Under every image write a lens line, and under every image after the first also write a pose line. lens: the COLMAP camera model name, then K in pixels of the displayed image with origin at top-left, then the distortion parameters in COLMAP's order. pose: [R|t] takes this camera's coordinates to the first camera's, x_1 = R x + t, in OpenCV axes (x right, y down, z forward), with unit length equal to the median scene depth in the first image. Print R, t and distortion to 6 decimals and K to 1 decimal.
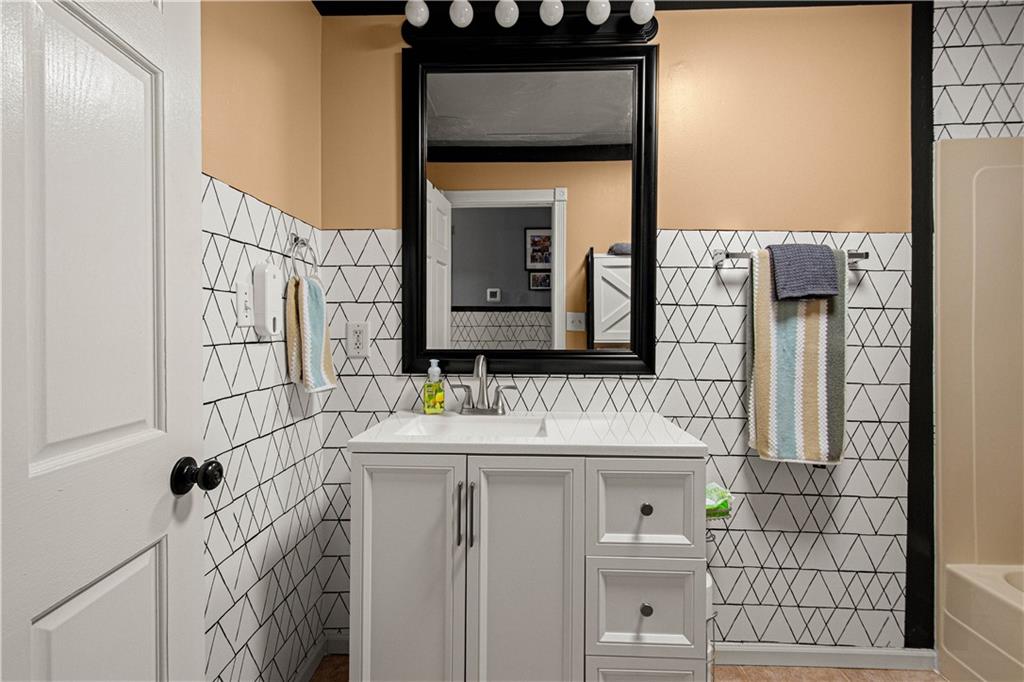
lens RADIAL K [[453.9, 0, 513.3], [0, 453.9, 339.2], [0, 0, 1]] dist [0.004093, -0.000049]
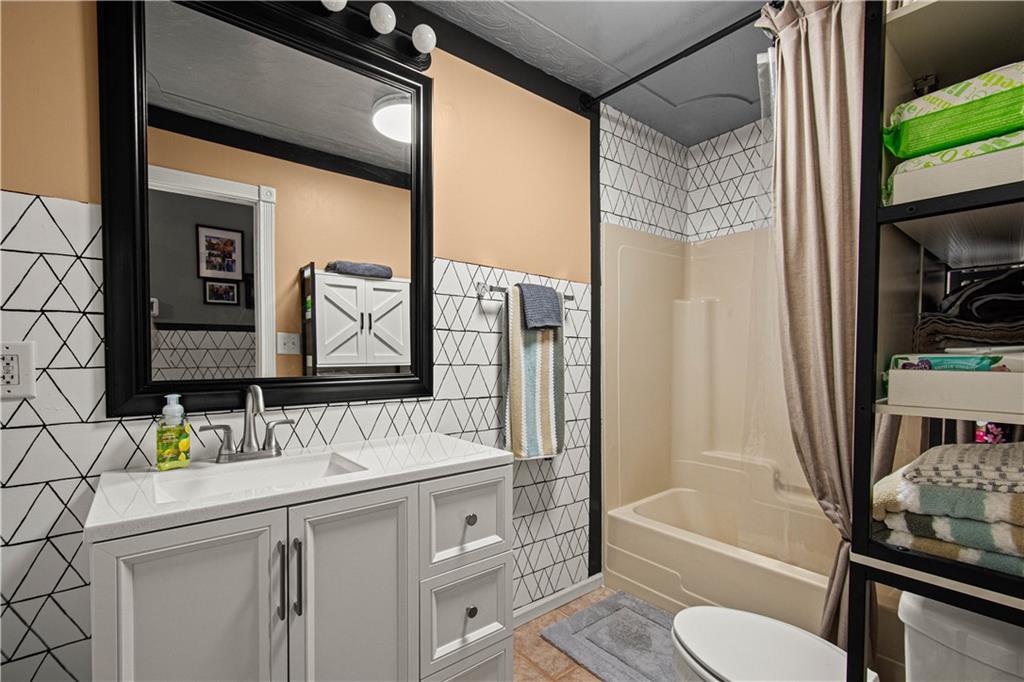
lens RADIAL K [[453.9, 0, 528.1], [0, 453.9, 370.3], [0, 0, 1]] dist [0.004093, -0.000049]
pose [[0.752955, -0.026190, 0.657551, -0.210428], [0.014764, 0.999629, 0.022909, -0.002060], [-0.657907, -0.007542, 0.753062, 0.069235]]
